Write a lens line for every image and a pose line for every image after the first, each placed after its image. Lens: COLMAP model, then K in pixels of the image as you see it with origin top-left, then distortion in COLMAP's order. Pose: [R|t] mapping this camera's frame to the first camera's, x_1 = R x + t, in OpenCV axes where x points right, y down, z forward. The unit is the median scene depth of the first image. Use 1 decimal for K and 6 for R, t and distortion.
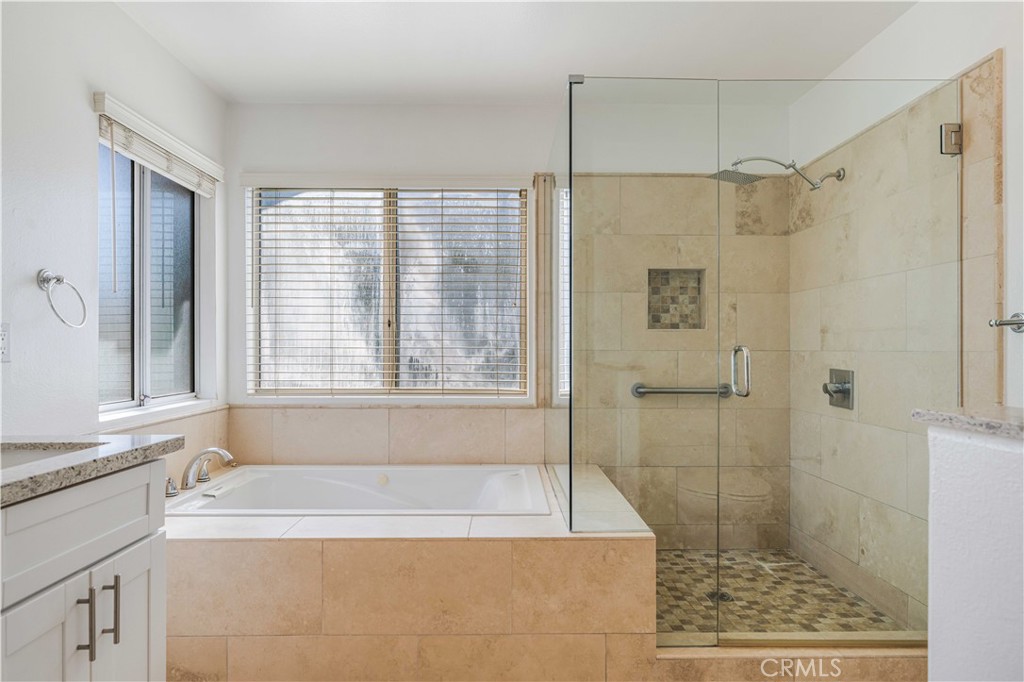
lens RADIAL K [[587.6, 0, 514.4], [0, 587.6, 343.1], [0, 0, 1]] dist [-0.006516, 0.000960]
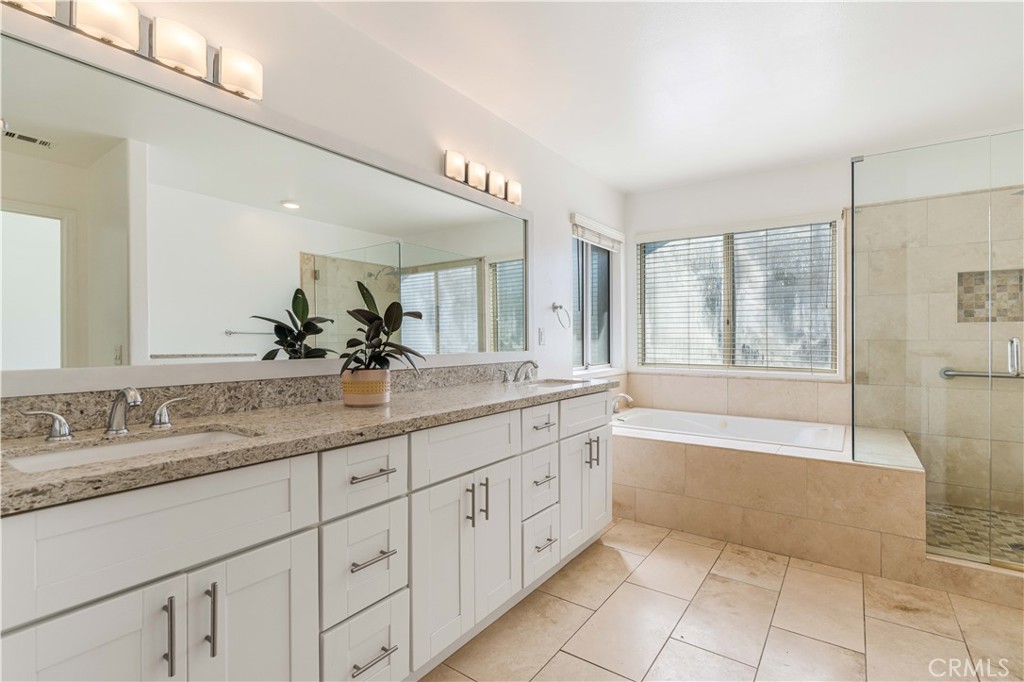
lens RADIAL K [[470.9, 0, 512.0], [0, 470.9, 341.0], [0, 0, 1]] dist [-0.002139, 0.000313]
pose [[0.793817, 0.002556, -0.608151, 0.084781], [0.006556, 0.999897, 0.012760, -0.004236], [0.608121, -0.014116, 0.793719, -0.307022]]
